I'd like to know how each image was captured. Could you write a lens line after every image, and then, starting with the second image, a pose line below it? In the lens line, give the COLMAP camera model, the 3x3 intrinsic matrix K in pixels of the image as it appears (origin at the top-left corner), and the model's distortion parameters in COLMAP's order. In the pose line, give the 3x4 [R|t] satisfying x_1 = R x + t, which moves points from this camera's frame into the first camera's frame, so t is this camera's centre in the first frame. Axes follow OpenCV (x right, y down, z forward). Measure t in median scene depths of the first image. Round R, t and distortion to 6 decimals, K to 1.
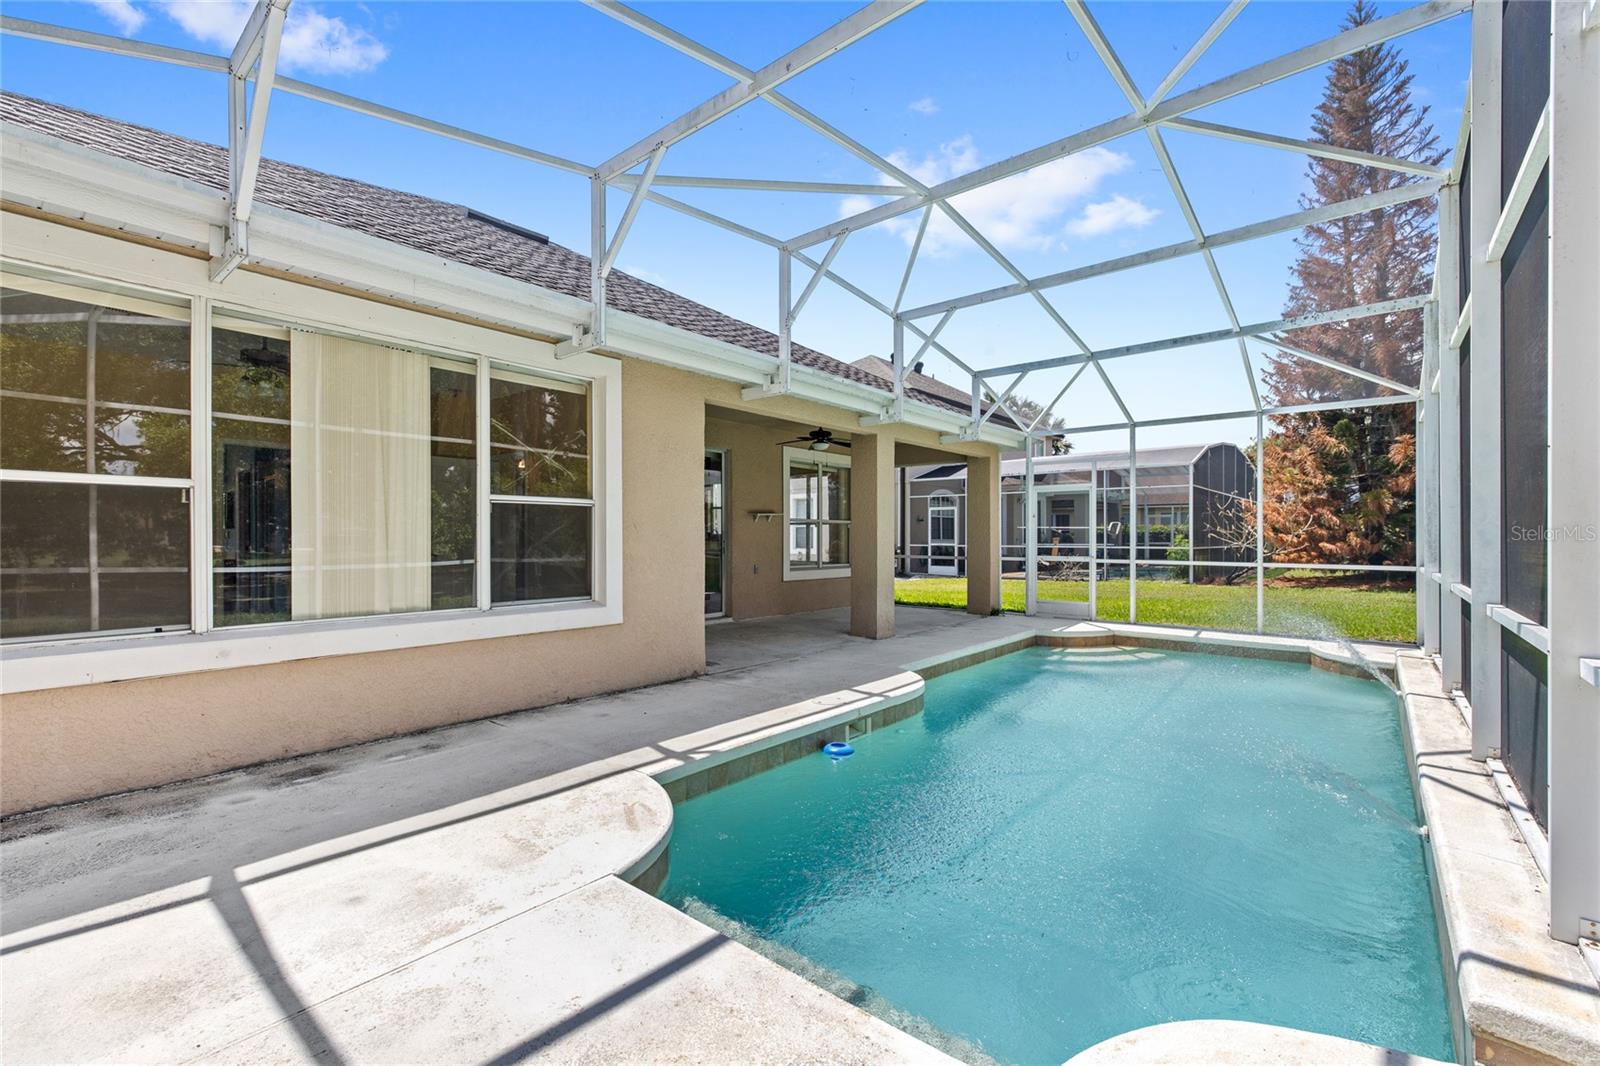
lens RADIAL K [[691.8, 0, 789.3], [0, 691.8, 539.0], [0, 0, 1]] dist [0.000339, -0.000239]
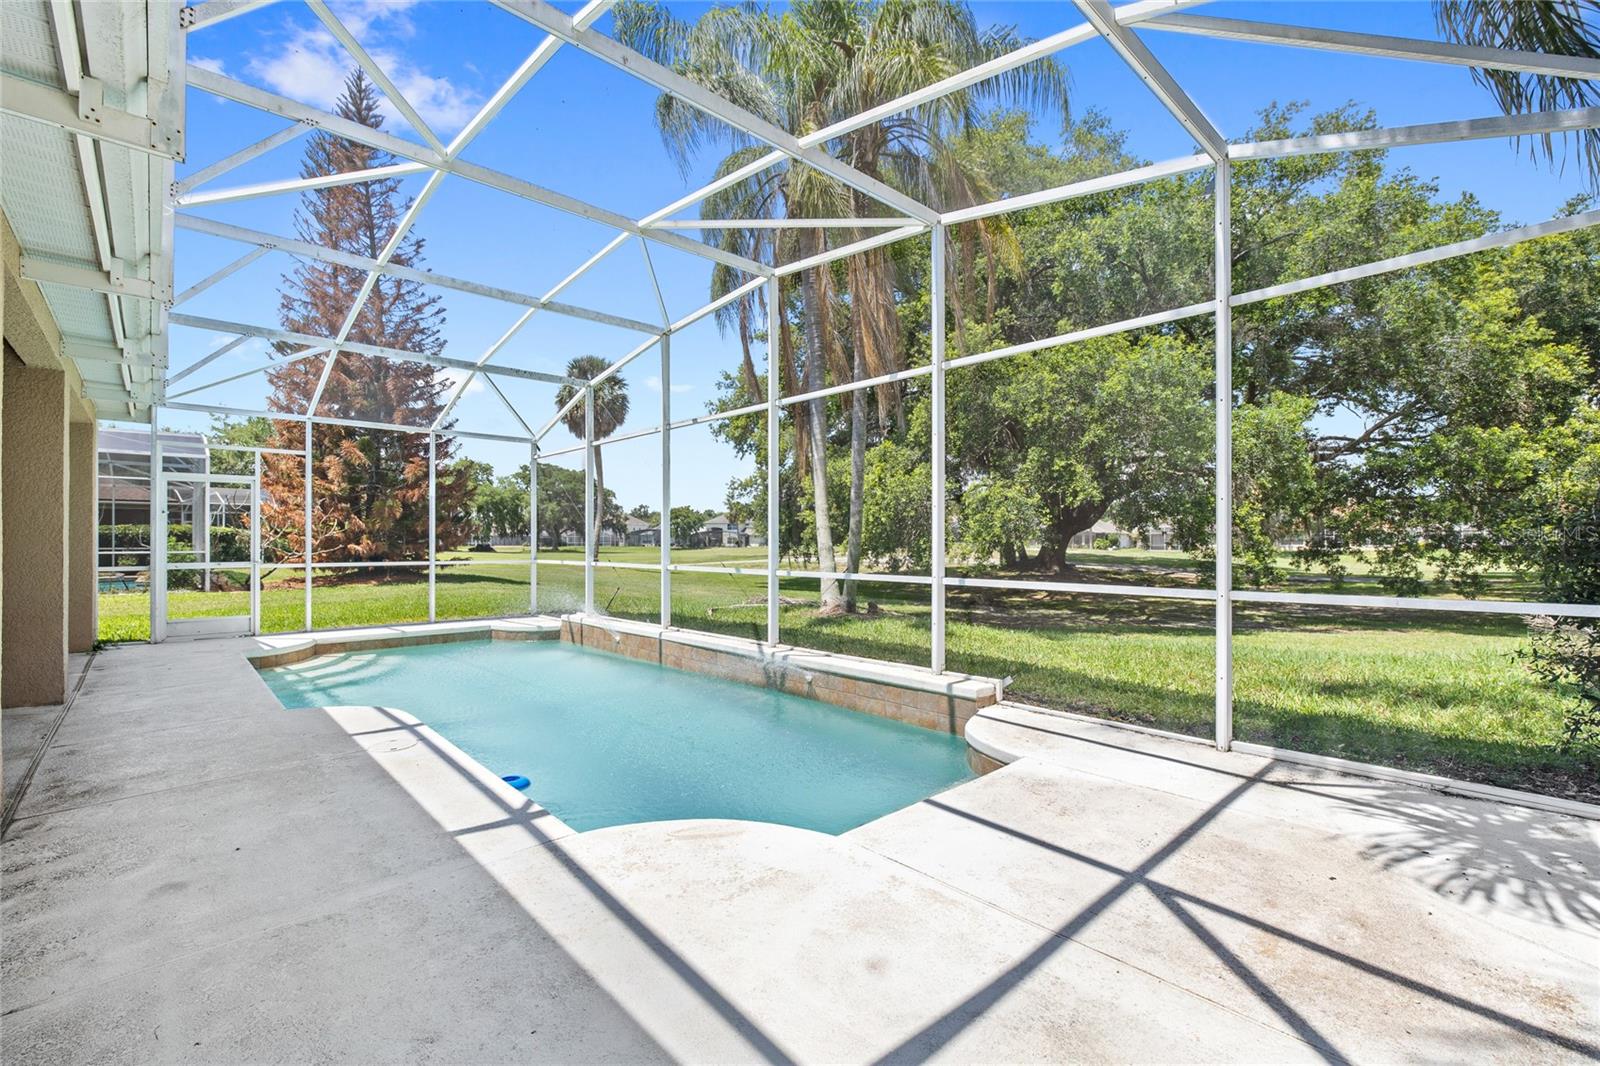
lens RADIAL K [[691.8, 0, 789.3], [0, 691.8, 539.0], [0, 0, 1]] dist [0.000339, -0.000239]
pose [[0.125518, 0.001000, 0.992091, -0.731559], [0.003102, 0.999994, -0.001401, 0.000823], [-0.992087, 0.003253, 0.125514, 0.492517]]
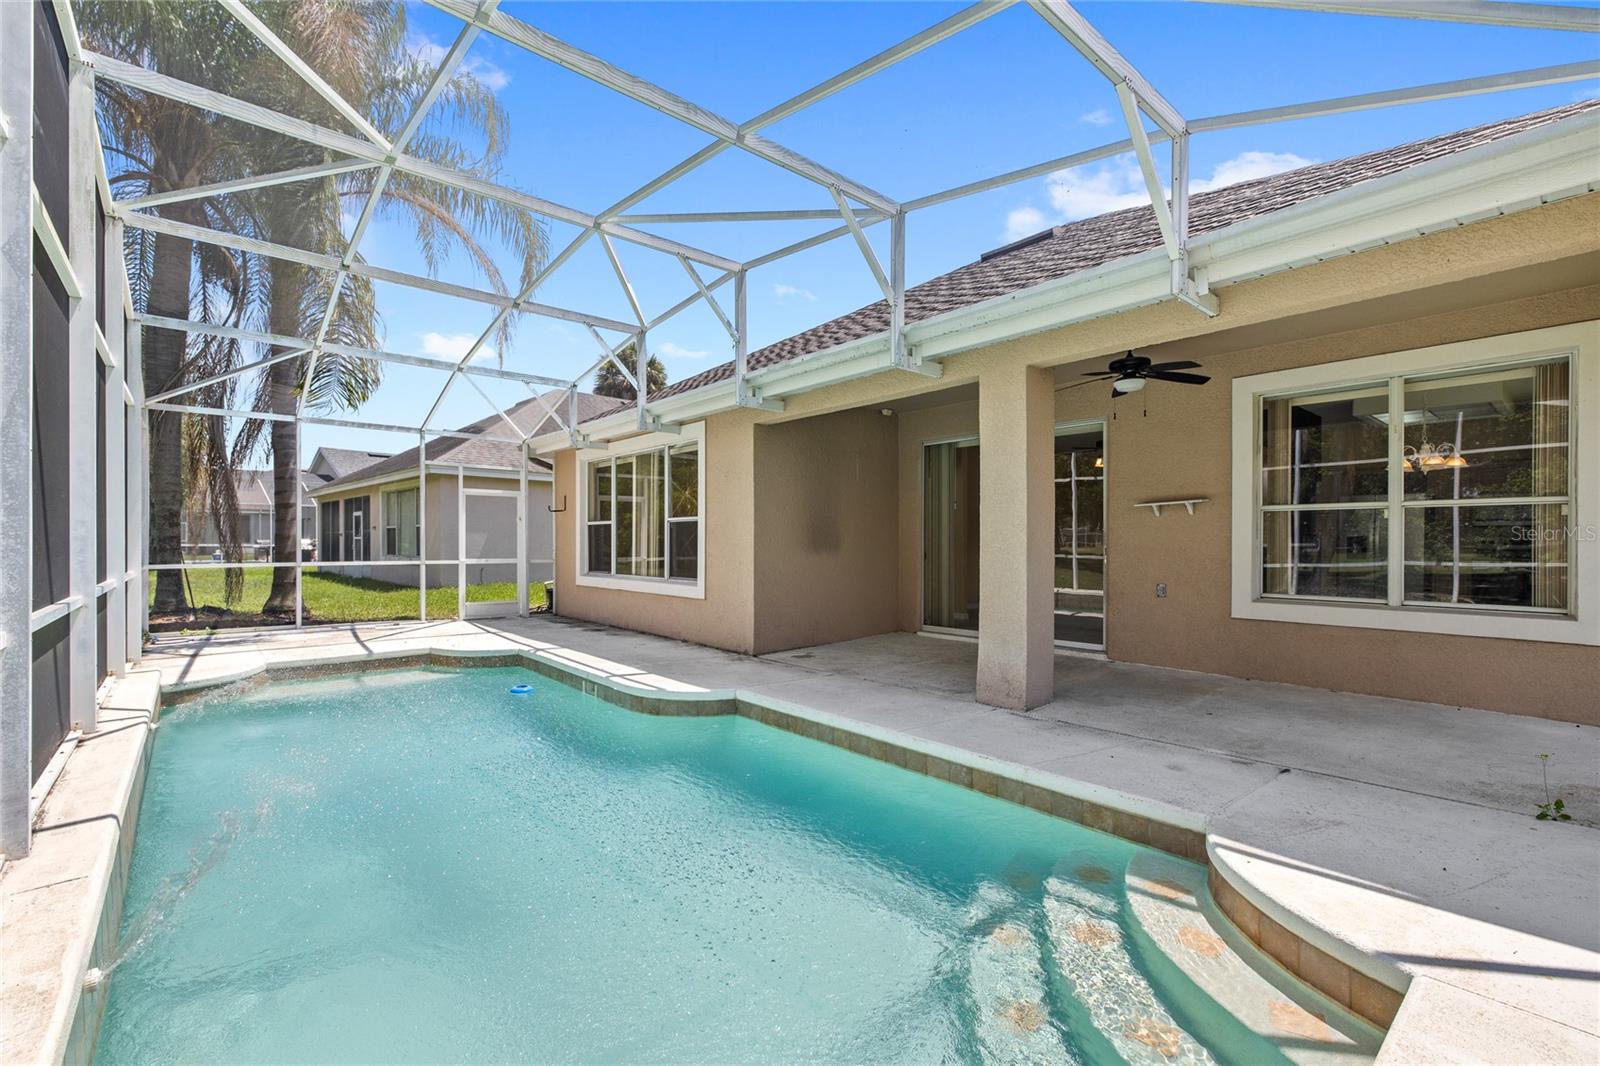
lens RADIAL K [[691.8, 0, 789.3], [0, 691.8, 539.0], [0, 0, 1]] dist [0.000339, -0.000239]
pose [[-0.159369, -0.007792, -0.987188, 1.561194], [-0.002103, 0.999969, -0.007553, 0.006073], [0.987217, 0.000872, -0.159380, 1.874887]]
